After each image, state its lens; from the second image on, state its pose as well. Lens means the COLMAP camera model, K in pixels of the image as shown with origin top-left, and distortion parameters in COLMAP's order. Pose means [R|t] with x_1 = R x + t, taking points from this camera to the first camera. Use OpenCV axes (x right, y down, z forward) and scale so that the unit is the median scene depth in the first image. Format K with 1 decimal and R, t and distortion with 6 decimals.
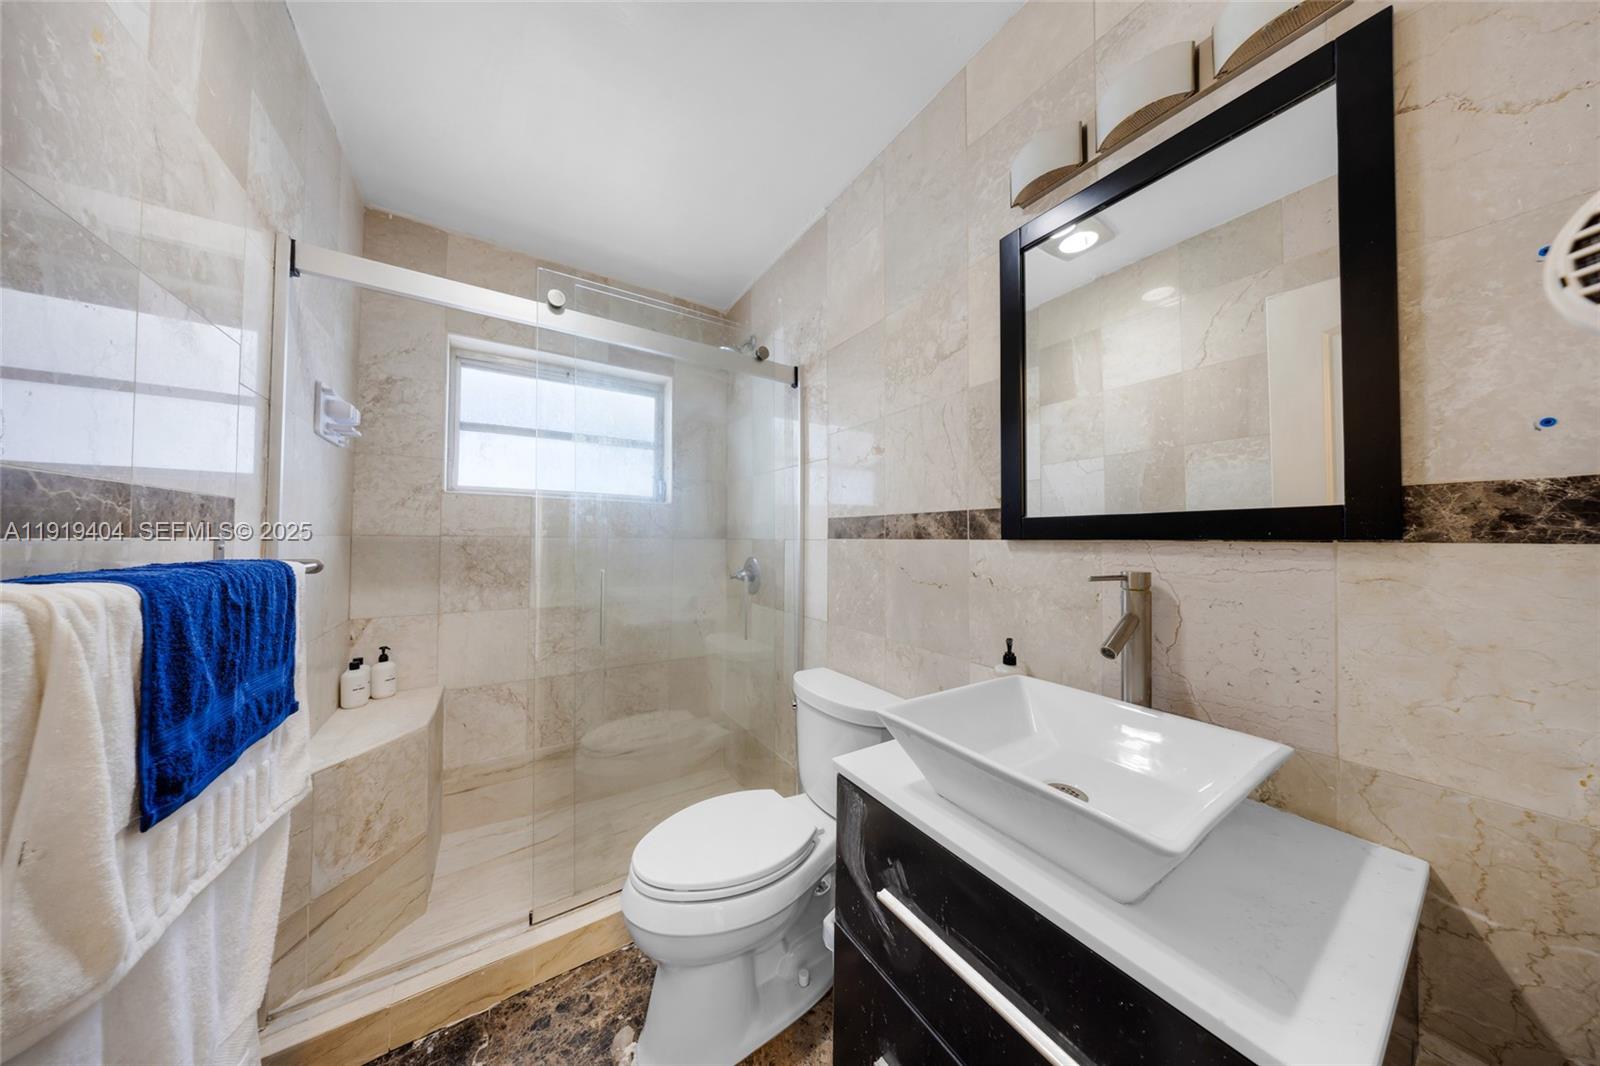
lens RADIAL K [[464.4, 0, 804.8], [0, 464.4, 520.9], [0, 0, 1]] dist [0.003743, -0.000342]
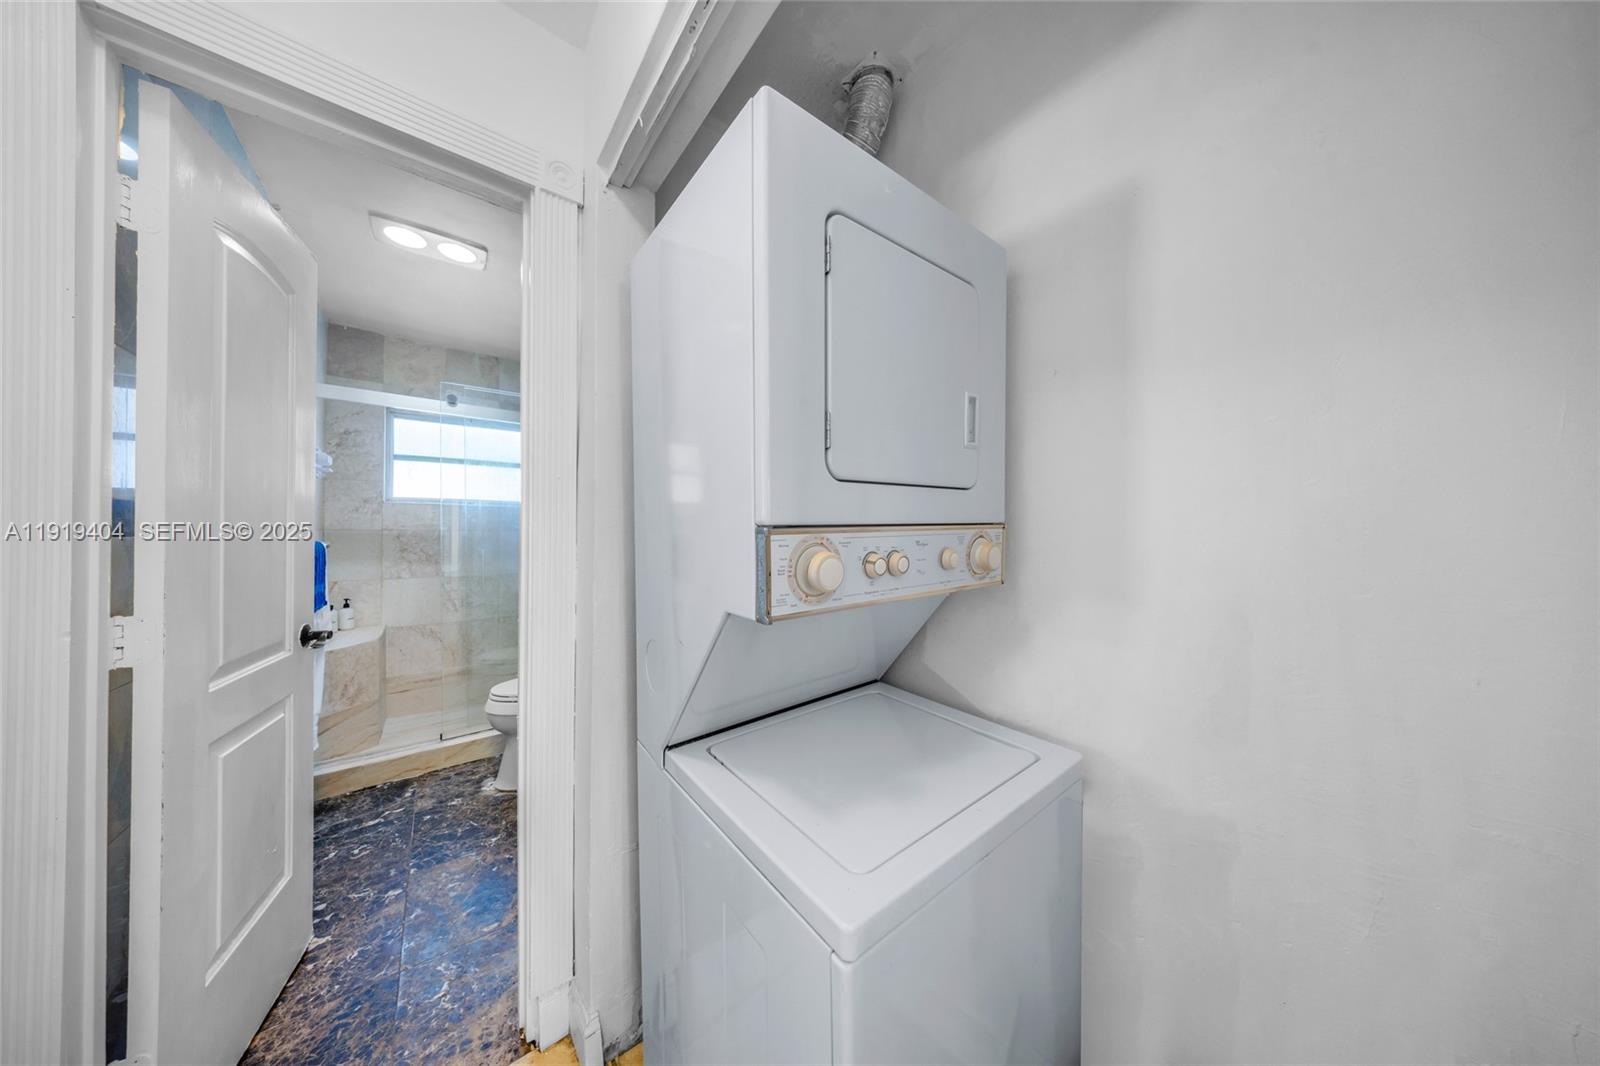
lens RADIAL K [[464.4, 0, 801.5], [0, 464.4, 522.1], [0, 0, 1]] dist [0.003743, -0.000342]
pose [[0.996178, 0.002755, 0.087306, 0.517947], [-0.004939, 0.999680, 0.024810, -0.042727], [-0.087209, -0.025146, 0.995873, -0.726974]]
